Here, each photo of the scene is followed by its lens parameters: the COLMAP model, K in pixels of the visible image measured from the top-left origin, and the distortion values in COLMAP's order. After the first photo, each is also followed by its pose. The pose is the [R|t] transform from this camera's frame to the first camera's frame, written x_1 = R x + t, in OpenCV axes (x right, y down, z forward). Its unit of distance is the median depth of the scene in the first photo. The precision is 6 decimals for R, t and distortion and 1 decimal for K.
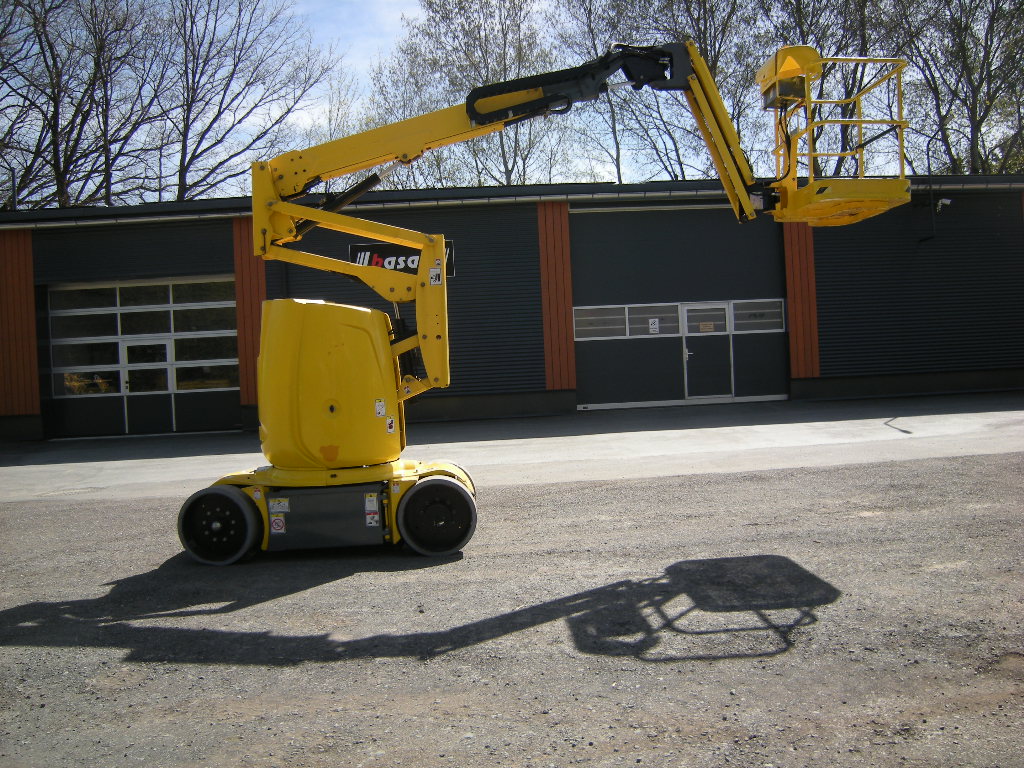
lens RADIAL K [[854.7, 0, 513.6], [0, 854.7, 381.7], [0, 0, 1]] dist [-0.124467, 0.072010]
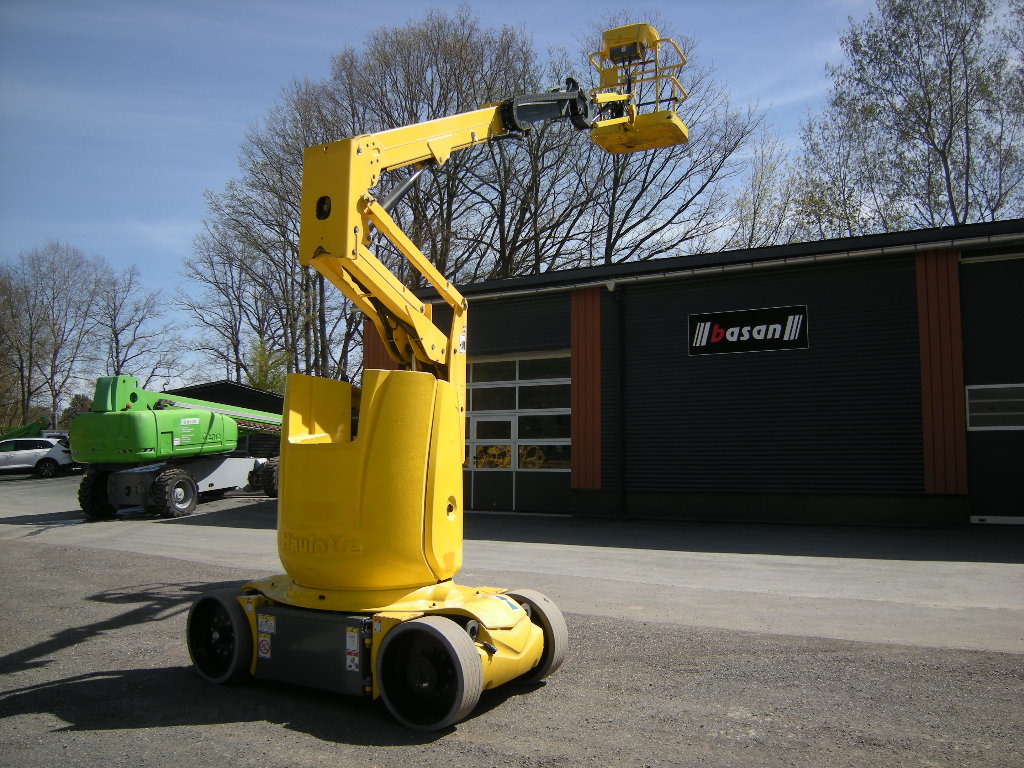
lens RADIAL K [[854.7, 0, 513.6], [0, 854.7, 381.7], [0, 0, 1]] dist [-0.124467, 0.072010]
pose [[0.833096, 0.000428, -0.553128, 0.143973], [-0.050919, 0.995813, -0.075922, -0.014859], [0.550780, 0.091415, 0.829629, 0.167003]]
